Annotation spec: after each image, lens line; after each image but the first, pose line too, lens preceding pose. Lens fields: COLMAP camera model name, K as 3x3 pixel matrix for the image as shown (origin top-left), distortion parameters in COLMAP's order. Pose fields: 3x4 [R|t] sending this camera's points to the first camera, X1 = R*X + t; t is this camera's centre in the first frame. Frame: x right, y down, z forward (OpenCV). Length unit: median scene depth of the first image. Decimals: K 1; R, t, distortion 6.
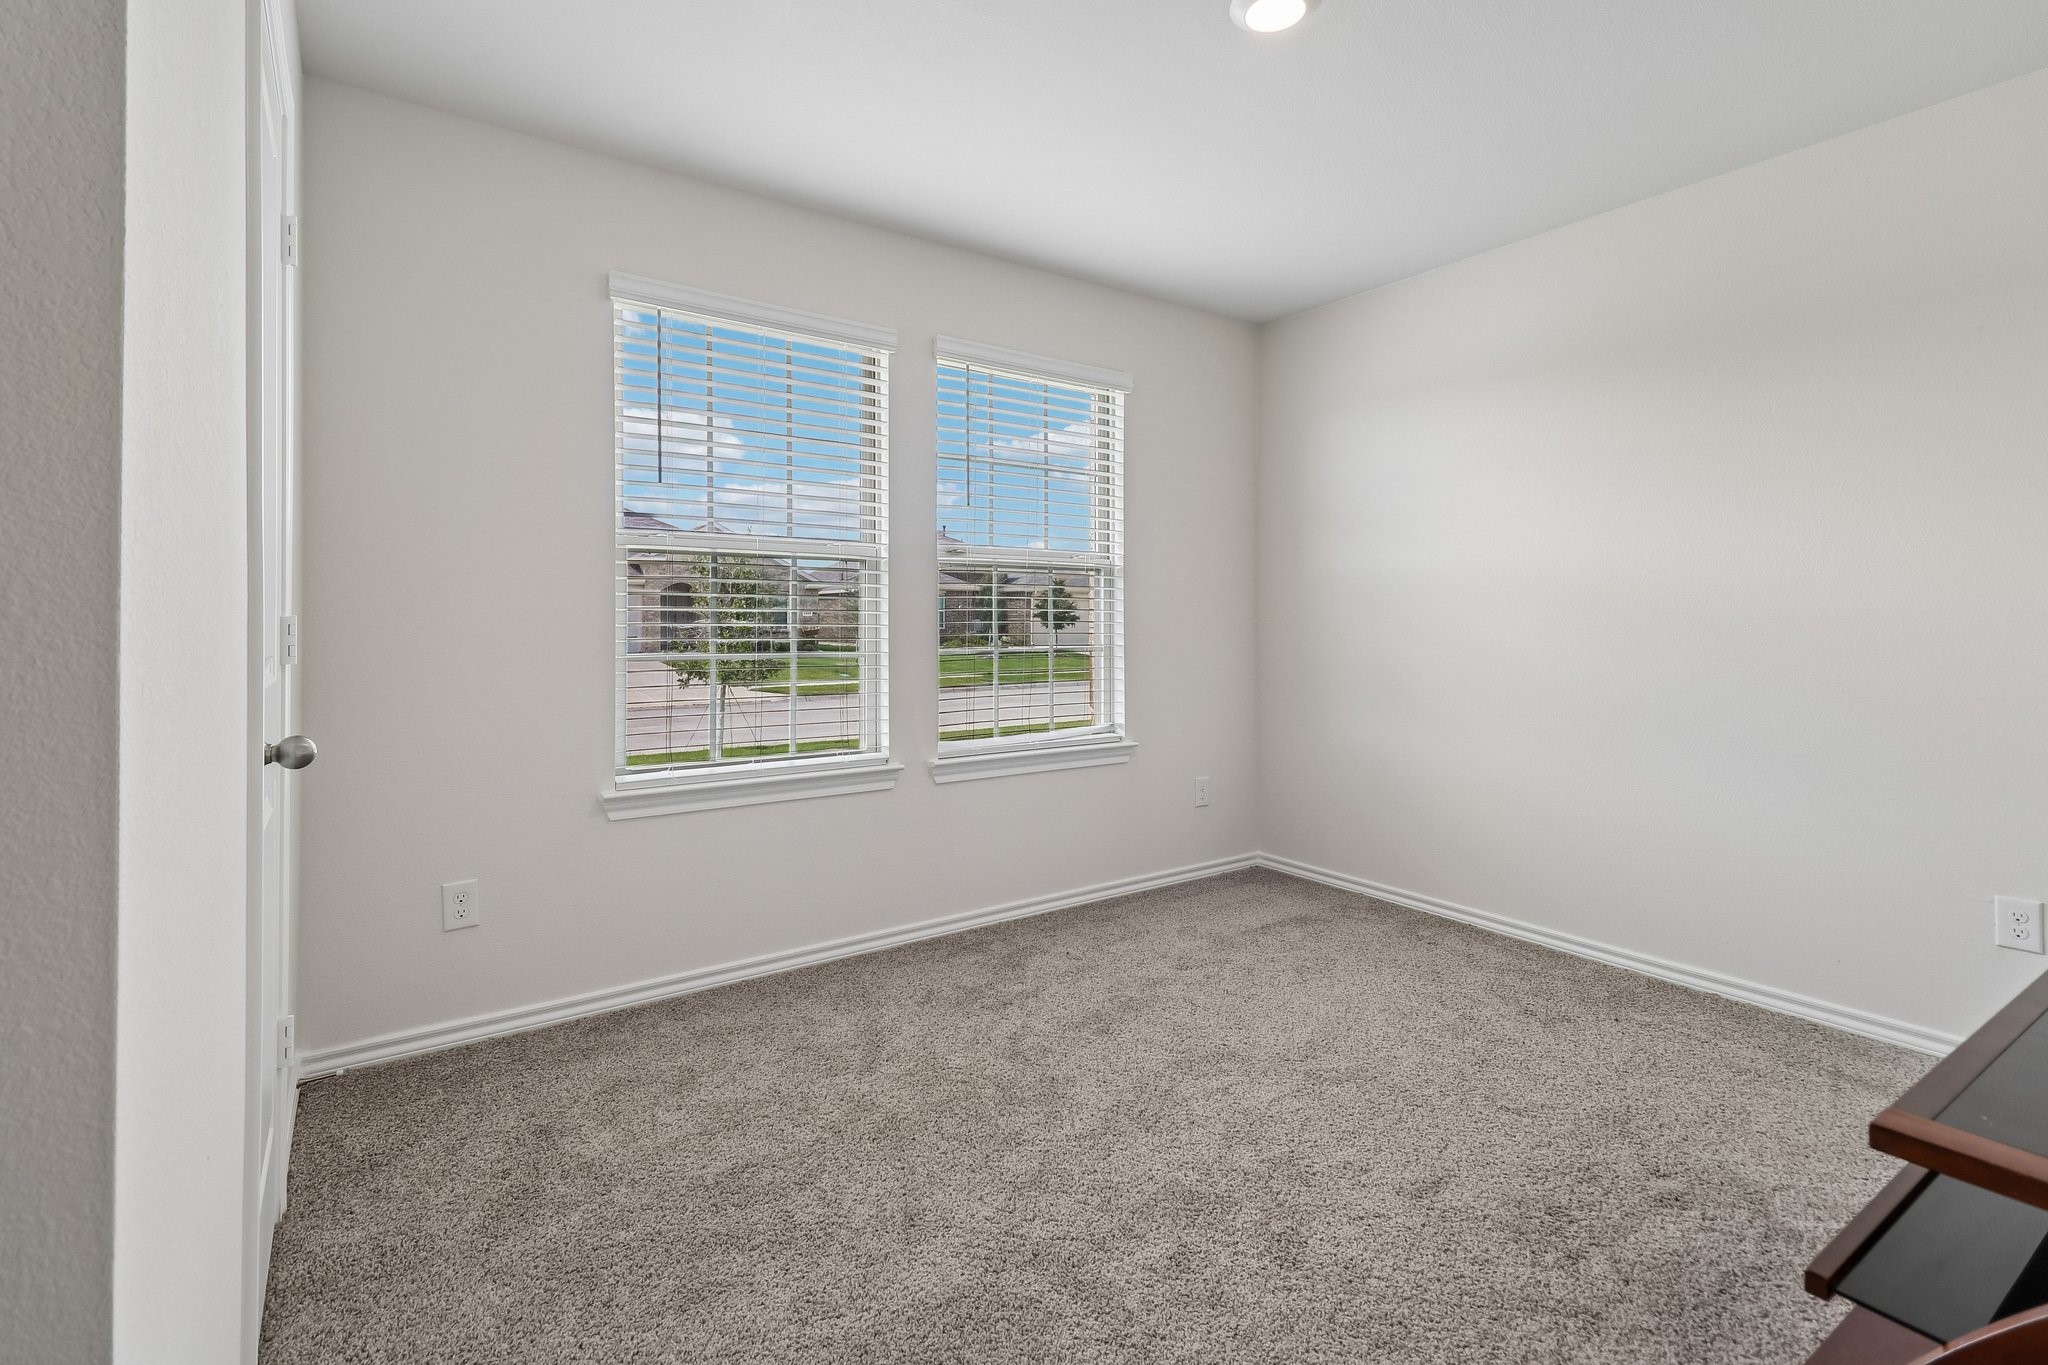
lens RADIAL K [[930.0, 0, 1013.7], [0, 930.0, 645.0], [0, 0, 1]] dist [0.028591, -0.013333]
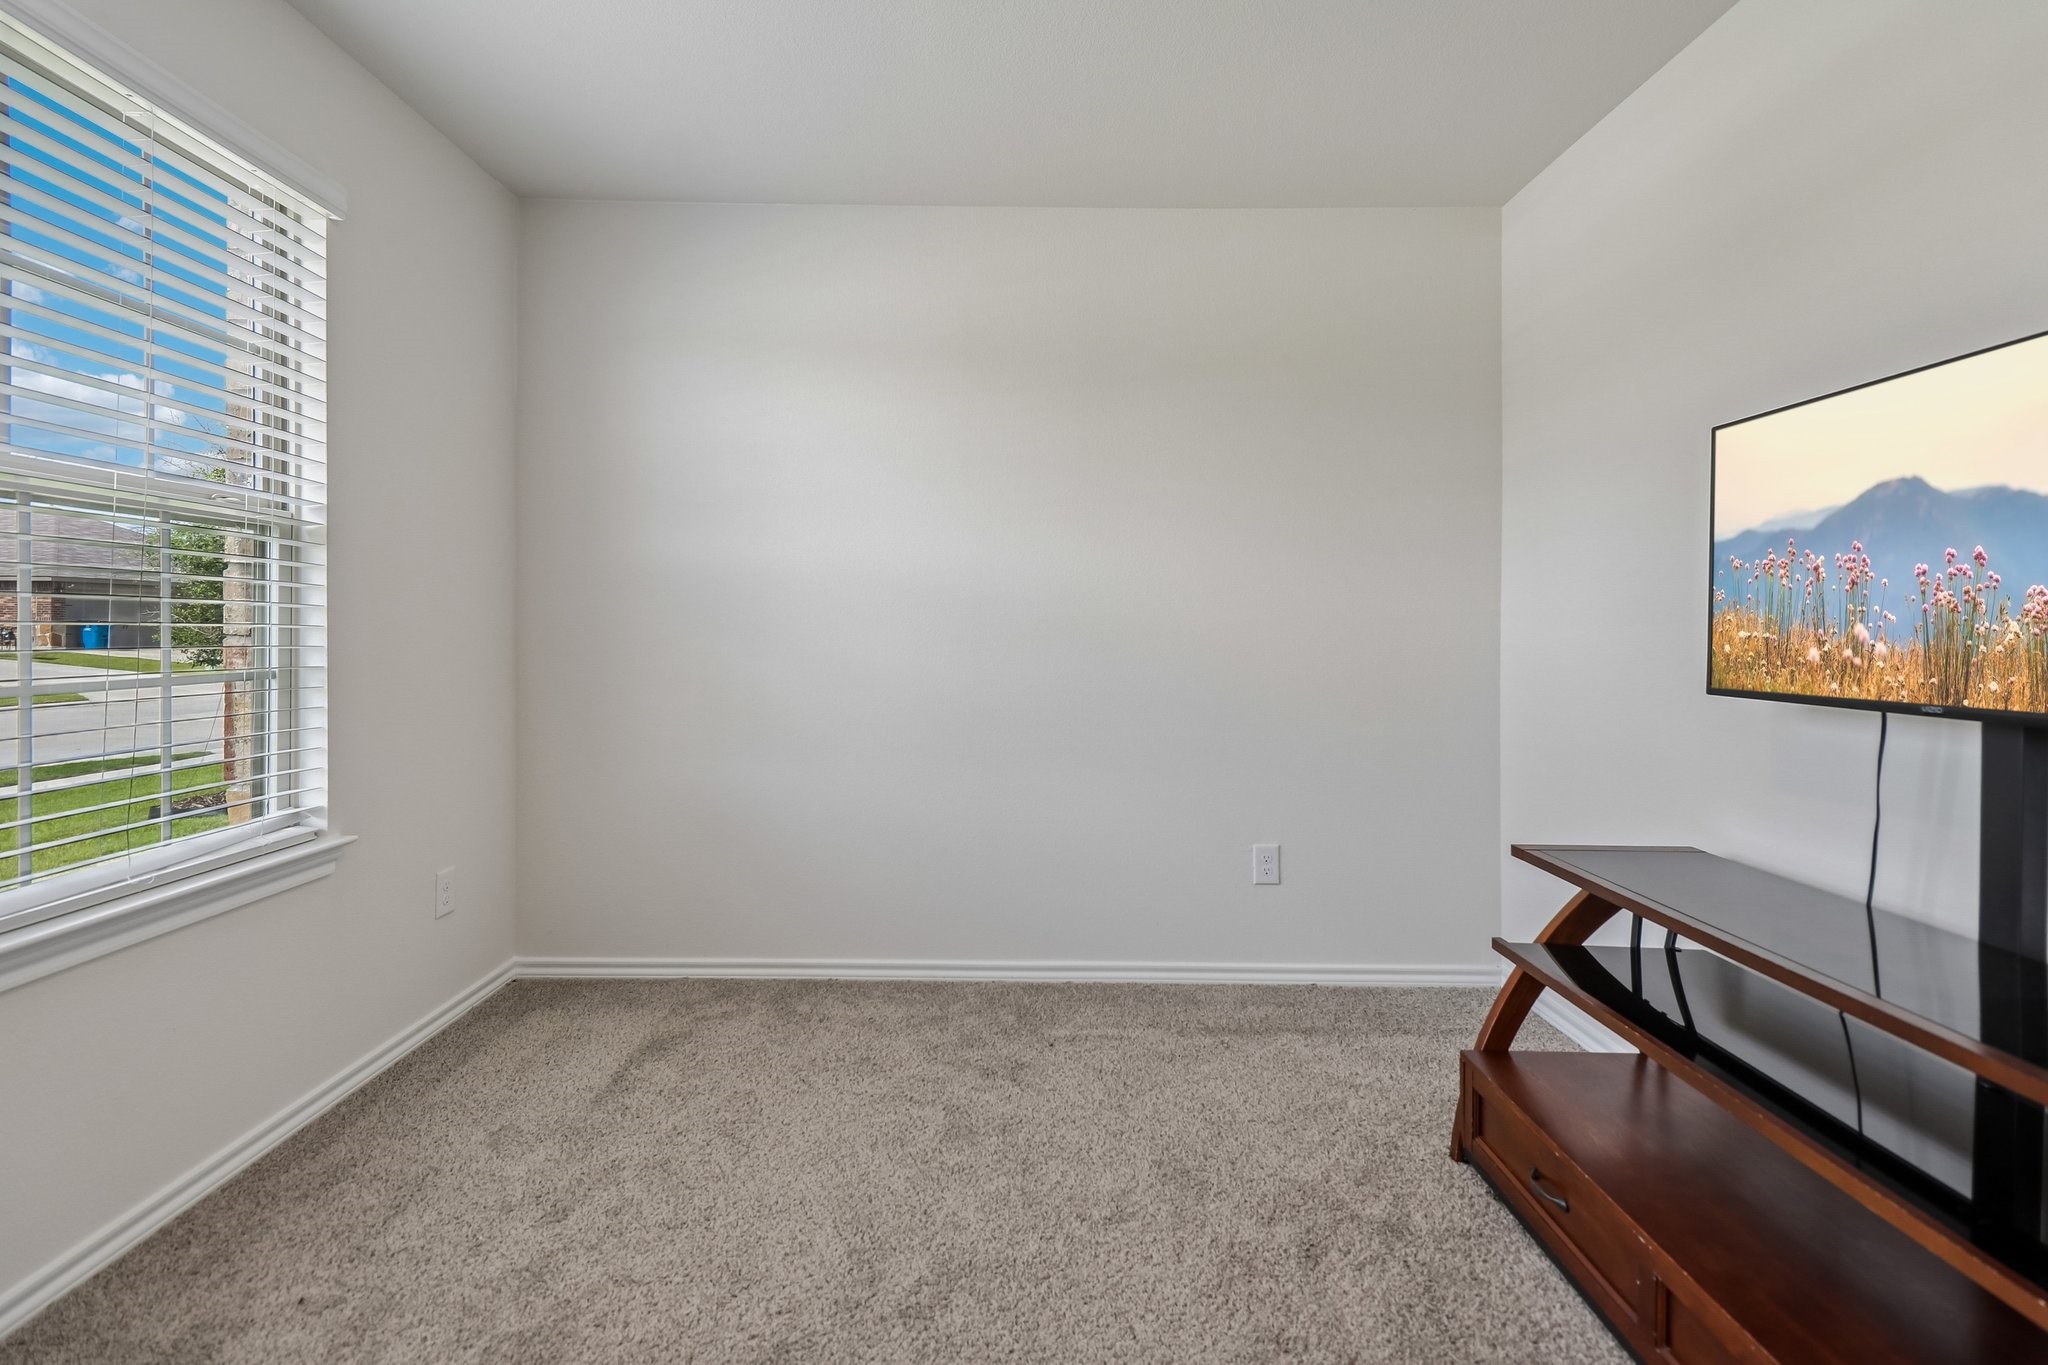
lens RADIAL K [[930.0, 0, 1013.7], [0, 930.0, 645.0], [0, 0, 1]] dist [0.028591, -0.013333]
pose [[0.572470, -0.010121, 0.819863, -0.129919], [0.015973, 0.999872, 0.001190, -0.008070], [-0.819770, 0.012414, 0.572558, 0.404769]]
